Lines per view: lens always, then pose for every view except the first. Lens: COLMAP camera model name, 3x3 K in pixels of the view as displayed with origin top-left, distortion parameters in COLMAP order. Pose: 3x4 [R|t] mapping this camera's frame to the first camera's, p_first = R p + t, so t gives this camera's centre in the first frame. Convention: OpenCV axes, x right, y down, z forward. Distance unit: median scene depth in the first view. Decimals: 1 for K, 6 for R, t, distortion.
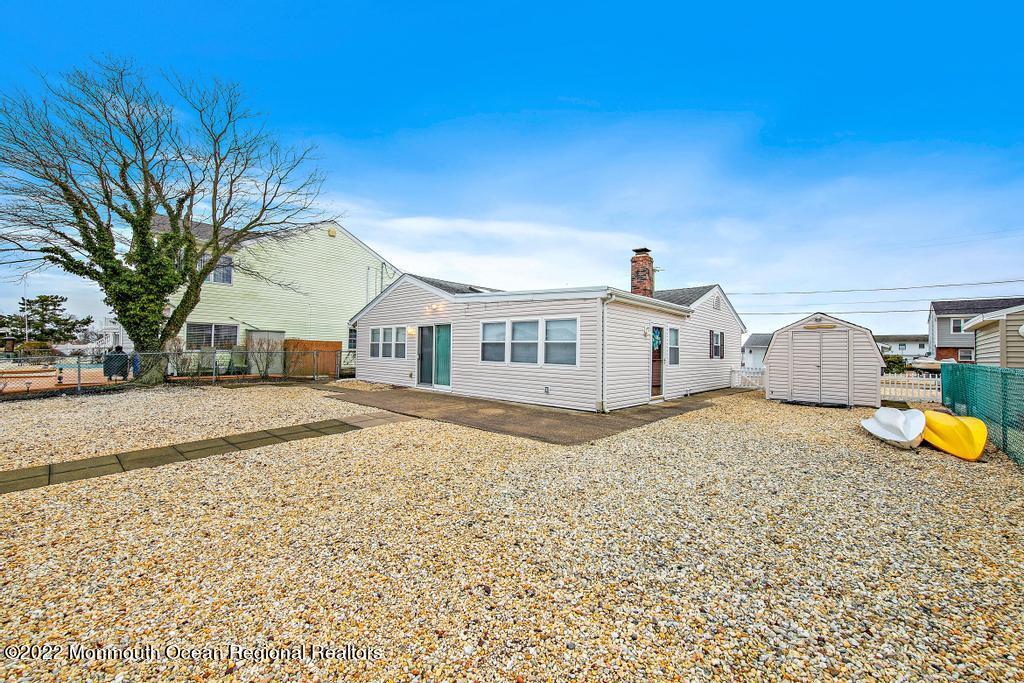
lens RADIAL K [[402.9, 0, 505.7], [0, 402.9, 341.3], [0, 0, 1]] dist [-0.000778, -0.000030]
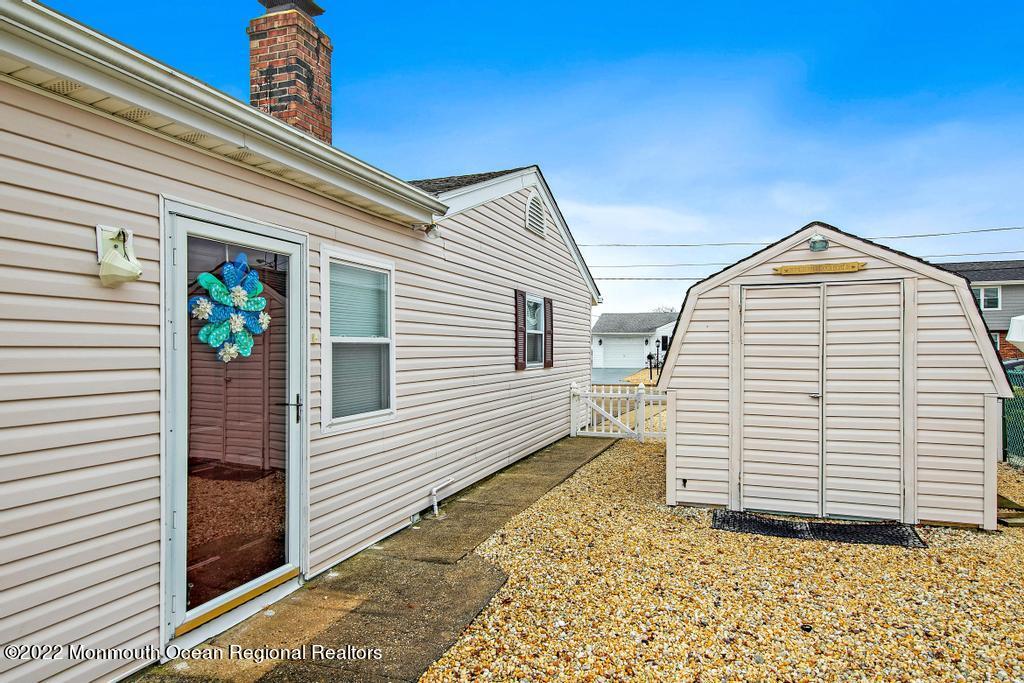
lens RADIAL K [[625.6, 0, 511.6], [0, 625.6, 346.9], [0, 0, 1]] dist [0.013598, 0.000143]
pose [[0.915820, -0.021499, 0.401014, 0.328906], [0.009402, 0.999440, 0.032110, 0.005127], [-0.401480, -0.025636, 0.915509, 0.580135]]
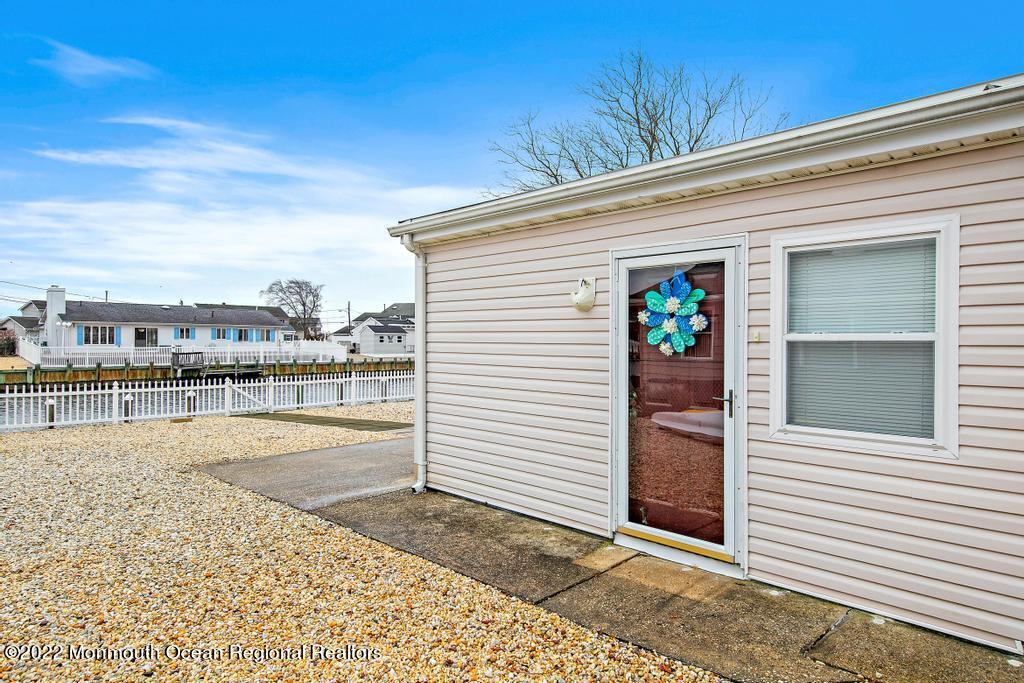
lens RADIAL K [[625.6, 0, 511.6], [0, 625.6, 346.9], [0, 0, 1]] dist [0.013598, 0.000143]
pose [[-0.035806, -0.013336, -0.999270, 0.680709], [0.024390, 0.999601, -0.014214, 0.016728], [0.999061, -0.024881, -0.035467, 0.801995]]
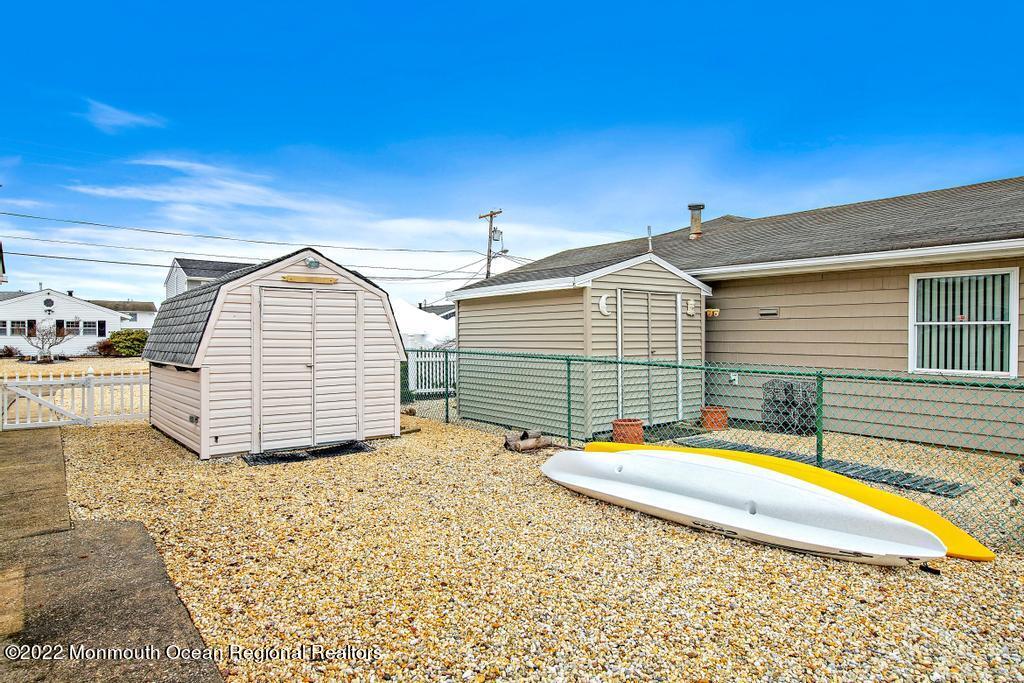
lens RADIAL K [[597.7, 0, 514.7], [0, 597.7, 341.6], [0, 0, 1]] dist [0.004677, 0.000662]
pose [[0.152870, -0.031453, 0.987746, 0.125915], [-0.024910, 0.999053, 0.035669, 0.003373], [-0.987932, -0.030057, 0.151942, 0.591943]]
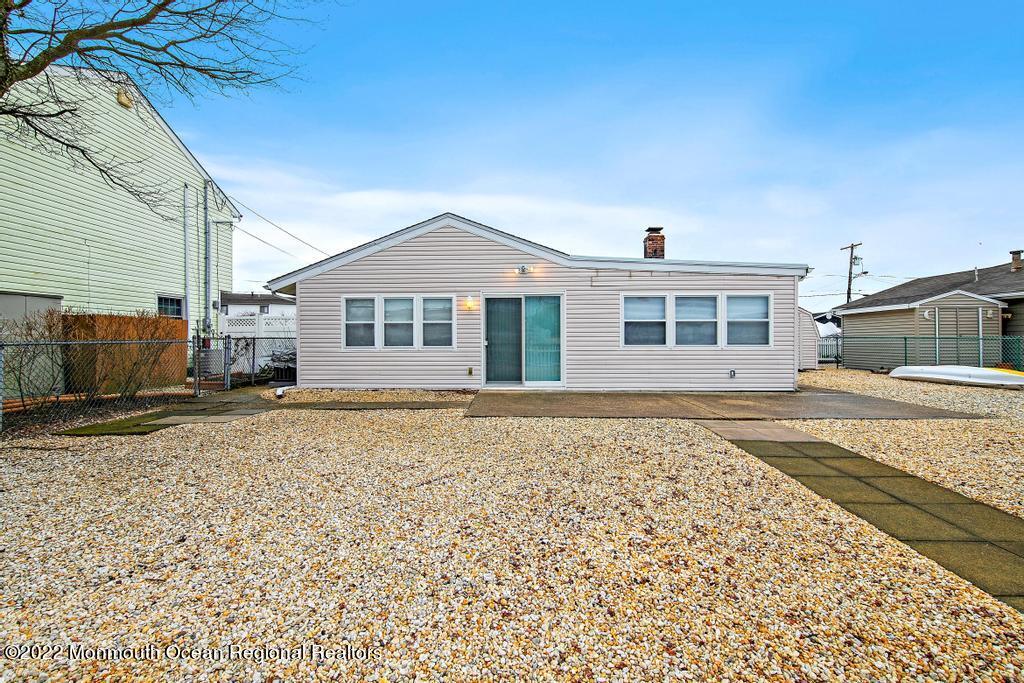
lens RADIAL K [[434.0, 0, 512.0], [0, 434.0, 341.5], [0, 0, 1]] dist [-0.001122, -0.000428]
pose [[0.748864, -0.027642, 0.662147, -0.719212], [-0.000440, 0.999109, 0.042207, 0.006037], [-0.662723, -0.031898, 0.748185, 0.471156]]
